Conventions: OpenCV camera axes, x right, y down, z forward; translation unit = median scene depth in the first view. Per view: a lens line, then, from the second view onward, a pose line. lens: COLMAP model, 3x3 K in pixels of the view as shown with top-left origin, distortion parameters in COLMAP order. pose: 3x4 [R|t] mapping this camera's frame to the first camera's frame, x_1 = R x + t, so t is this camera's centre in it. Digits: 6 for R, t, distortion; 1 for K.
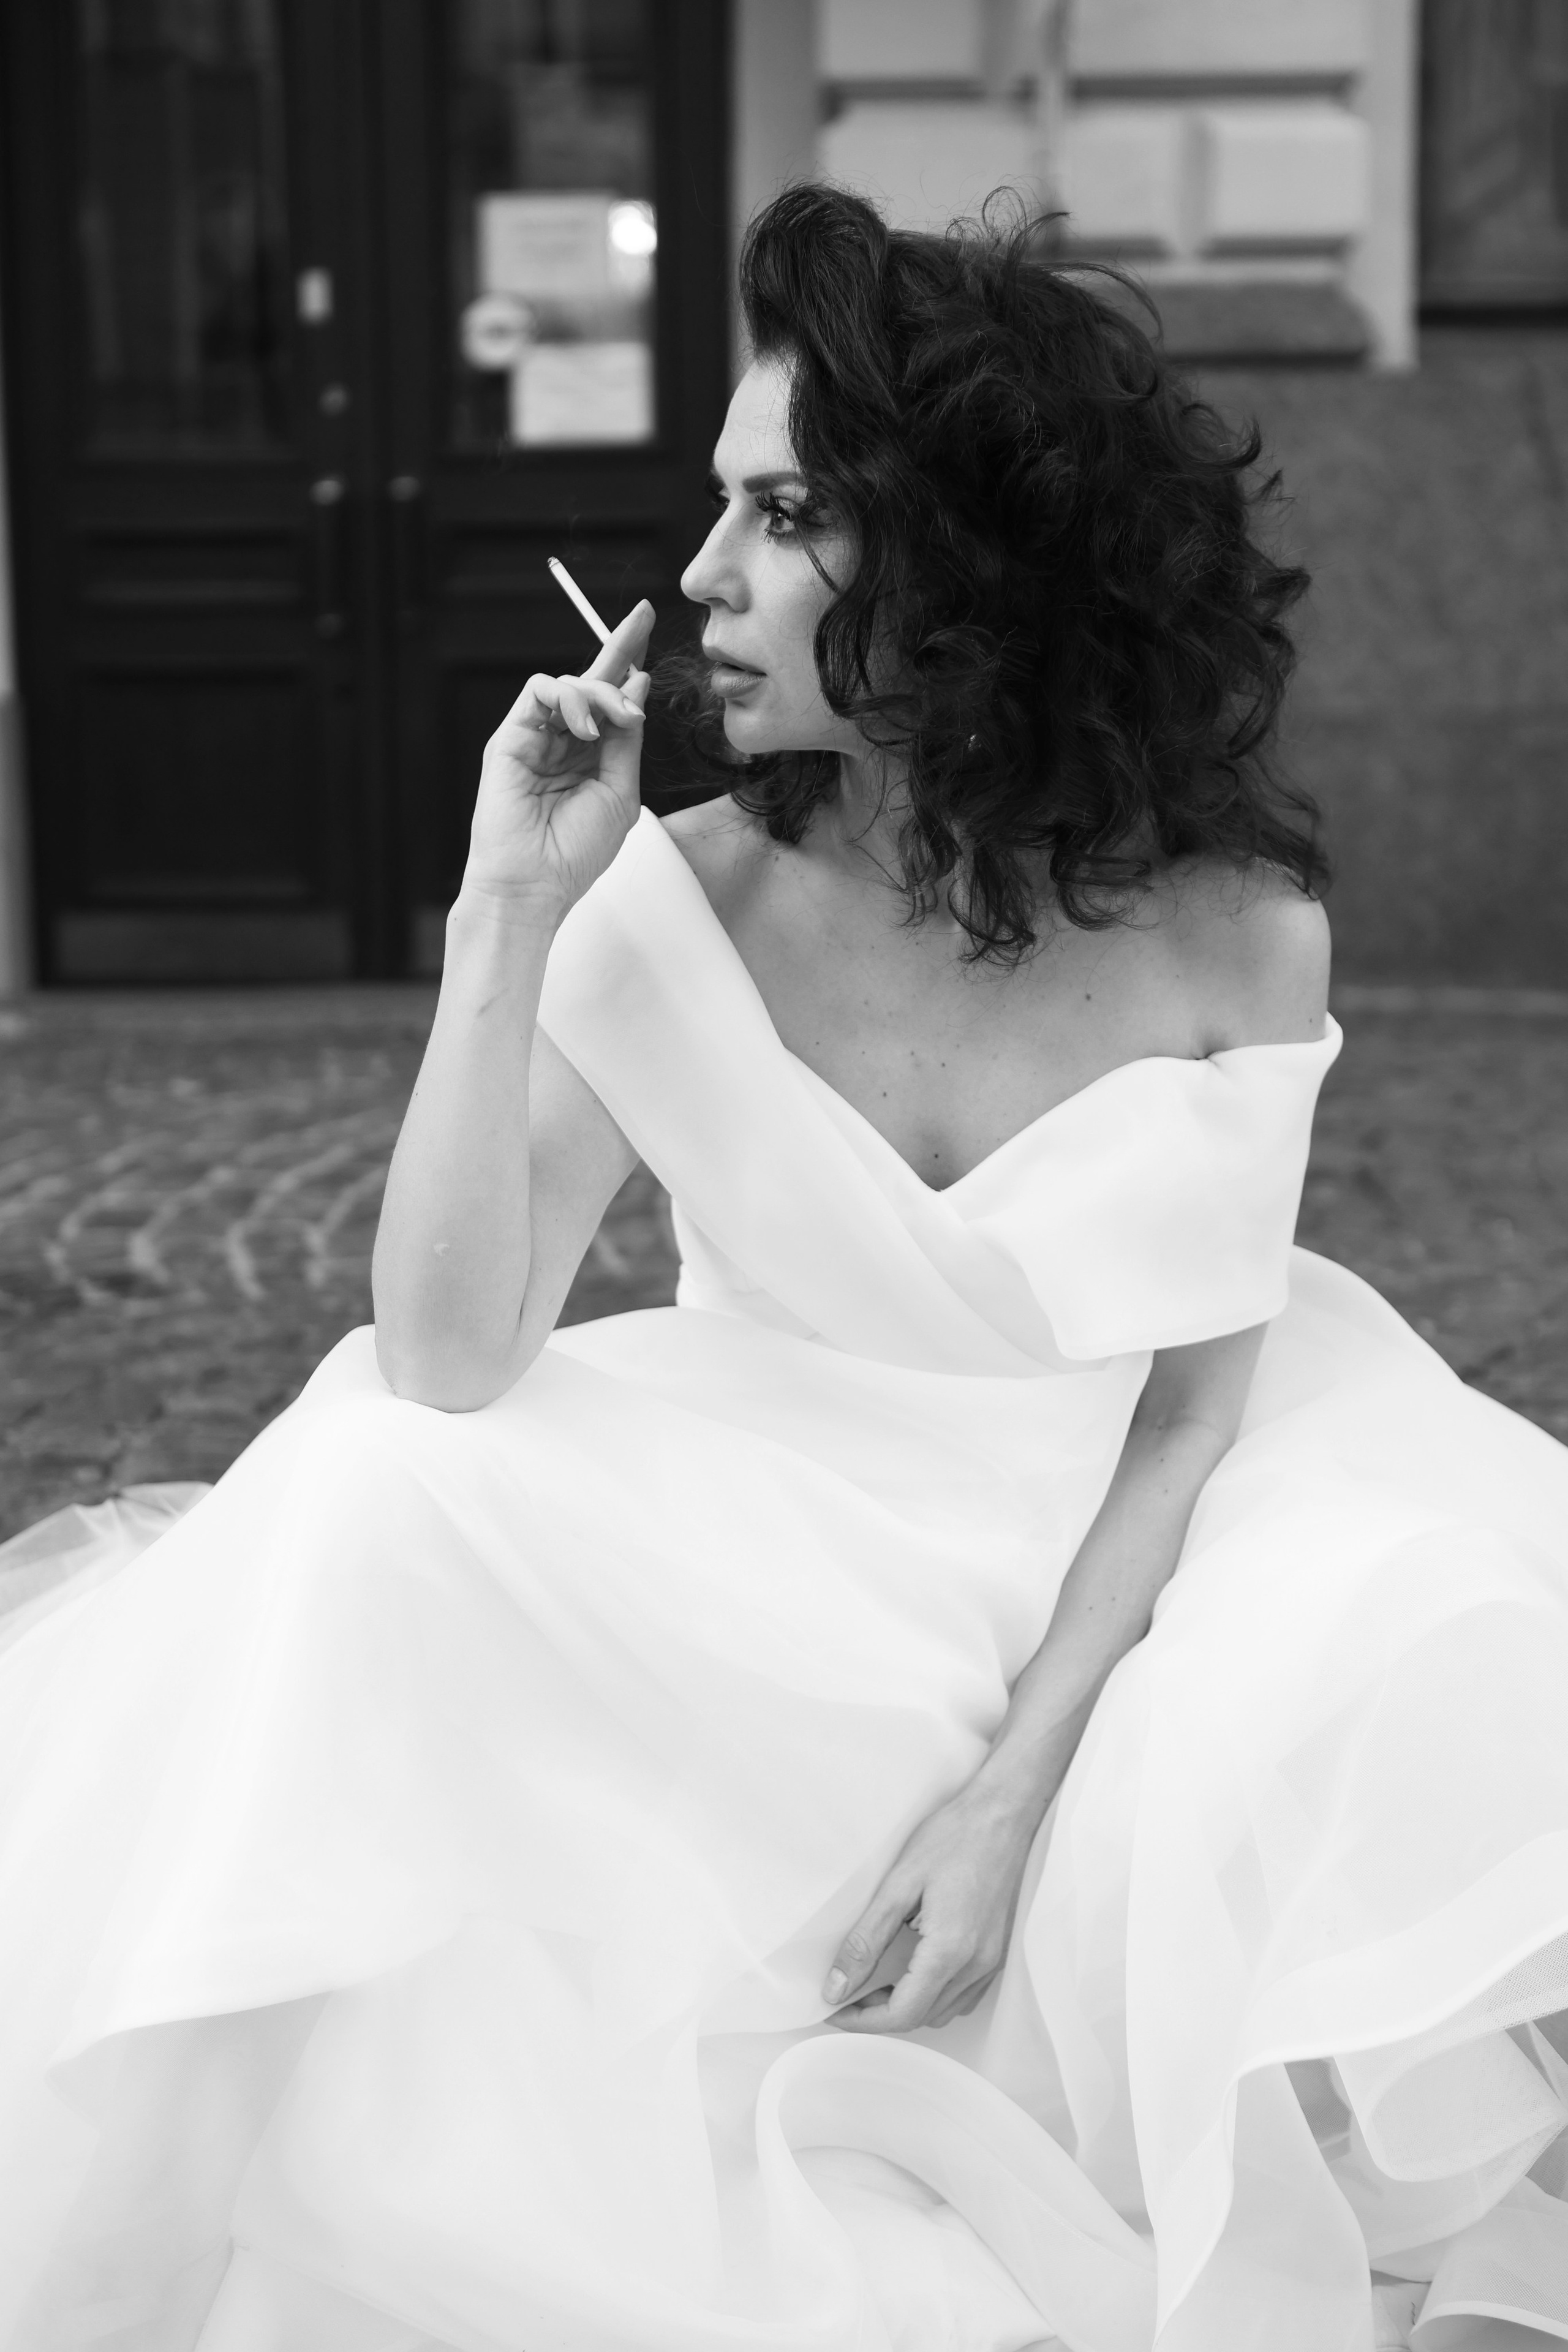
lens RADIAL K [[3127.1, 0, 784.0], [0, 3127.1, 1176.0], [0, 0, 1]] dist [0.007127, 0.009290]
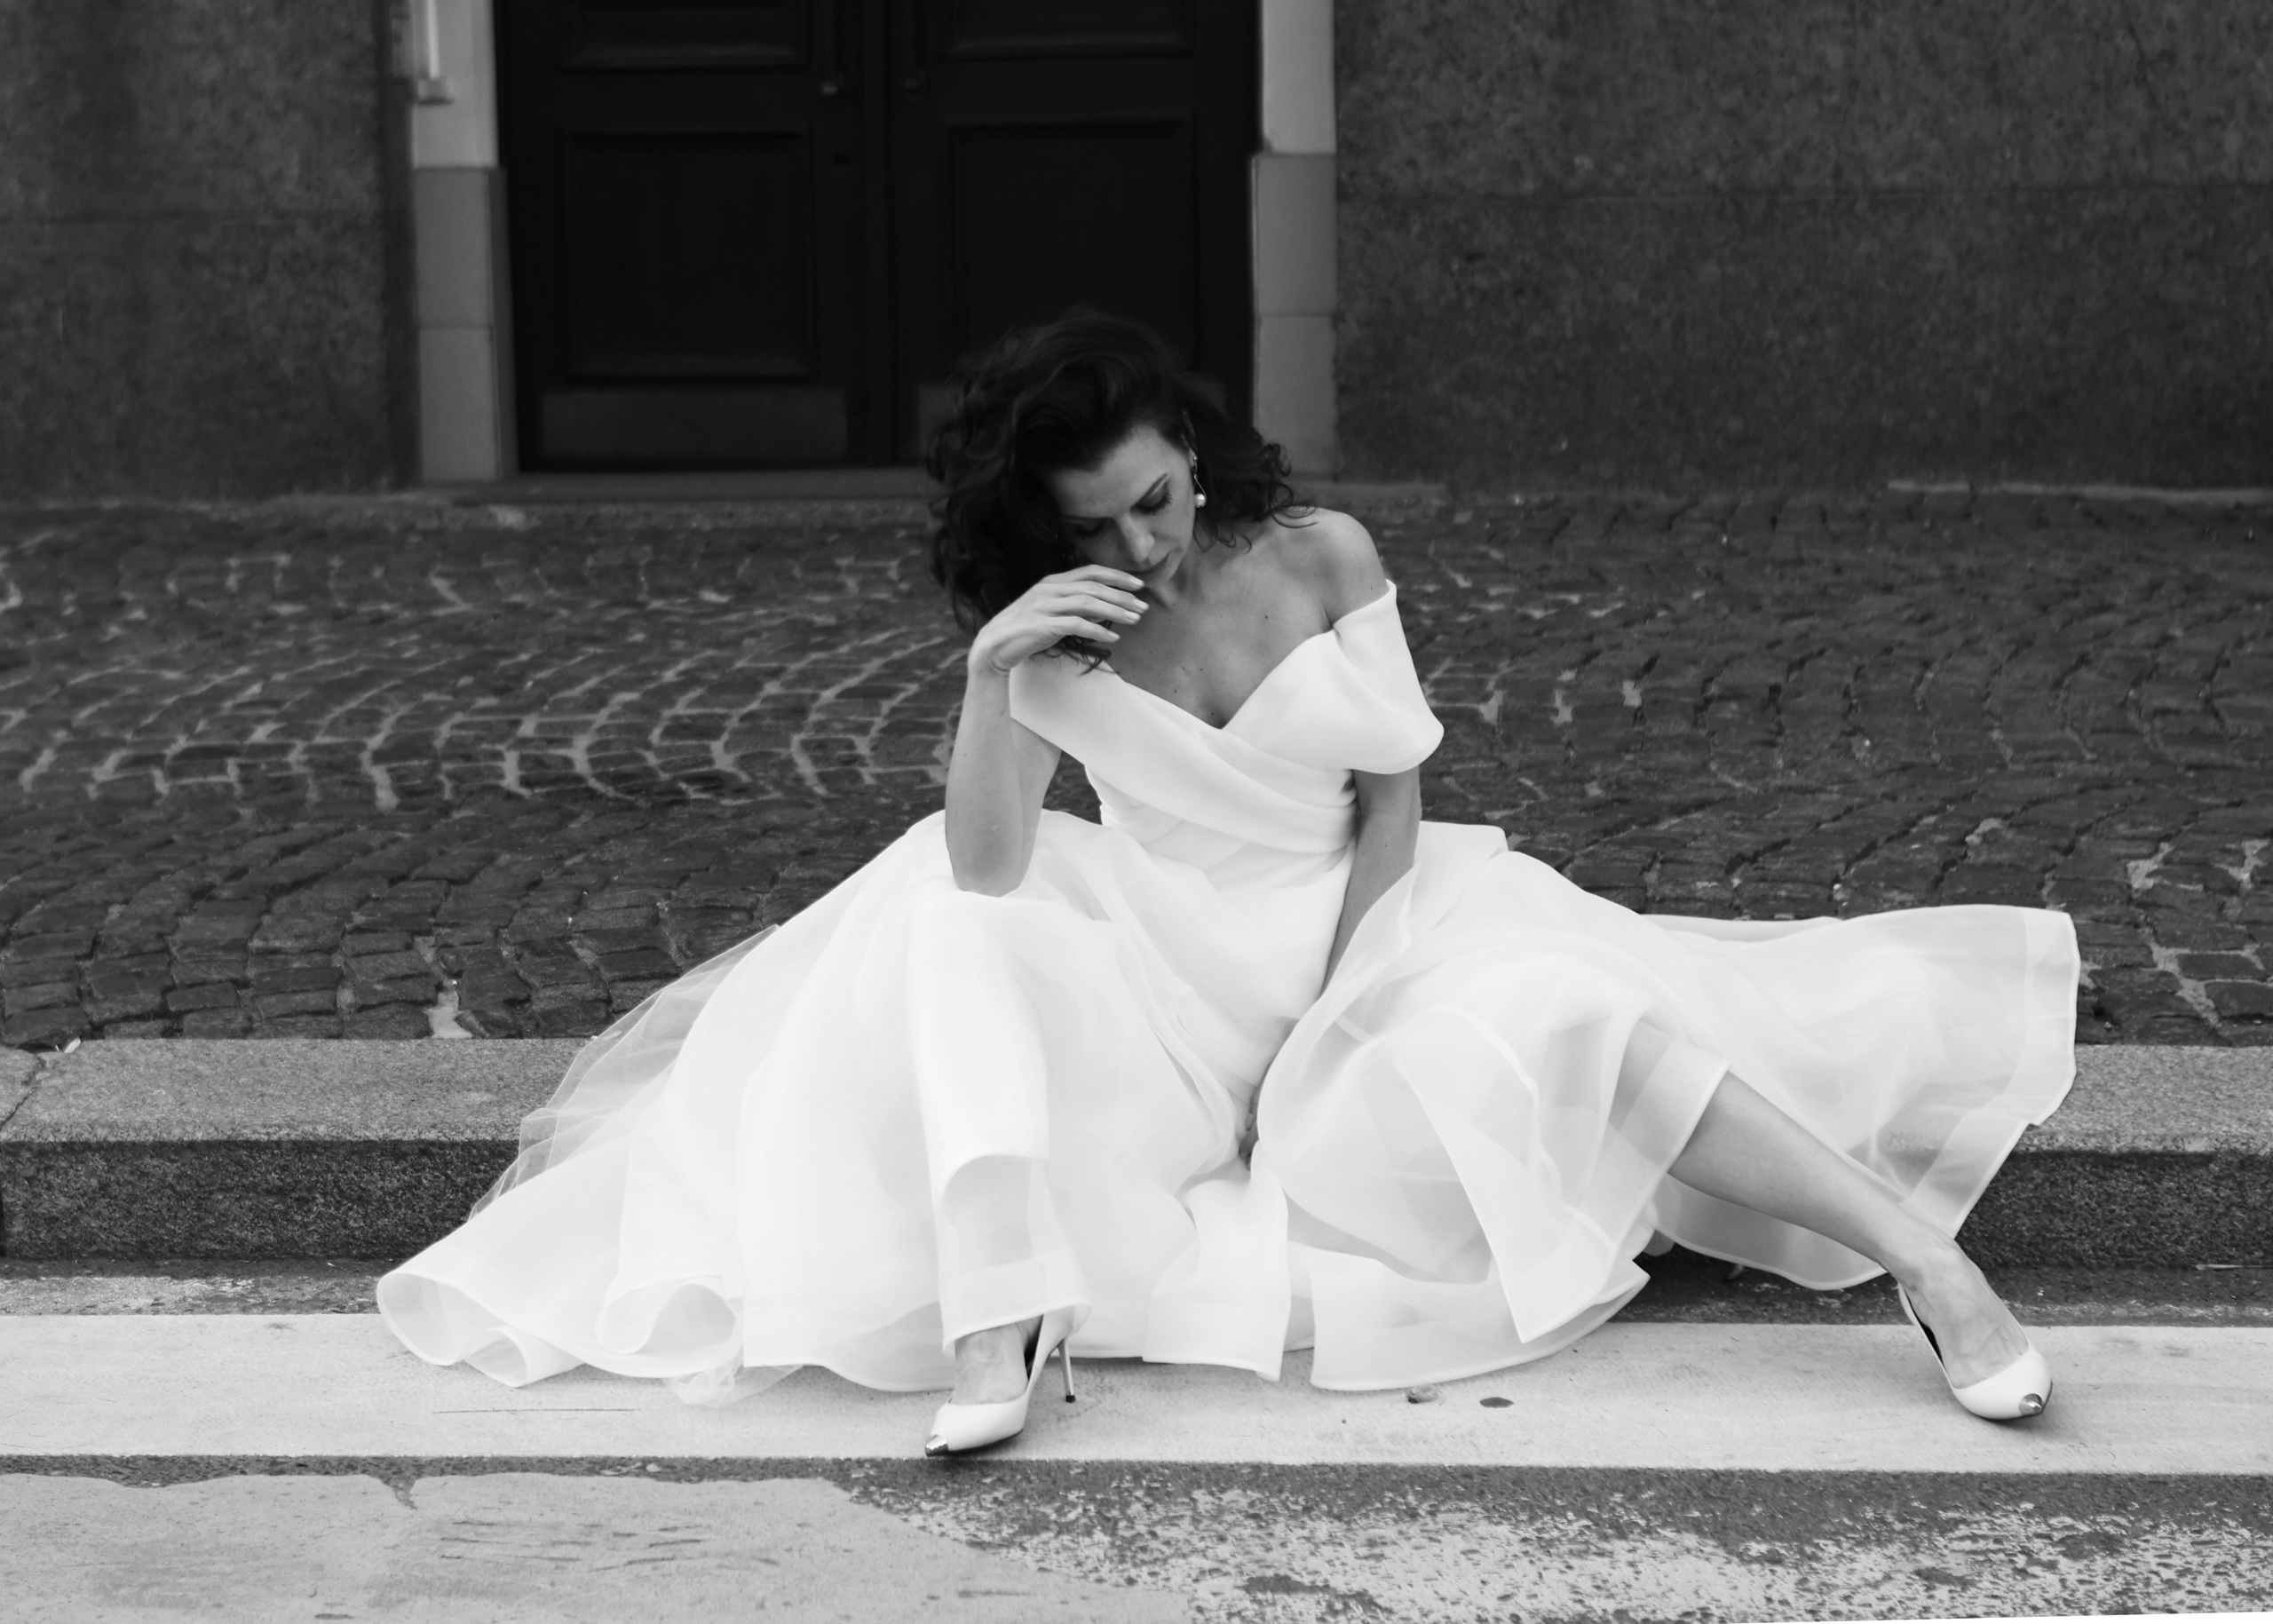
lens RADIAL K [[4179.2, 0, 1036.9], [0, 4179.2, 641.1], [0, 0, 1]] dist [0.042619, 0.061721]
pose [[0.996877, 0.004073, -0.078866, 0.023975], [-0.004015, 0.999992, 0.000905, -0.012424], [0.078869, -0.000585, 0.996885, -0.334562]]
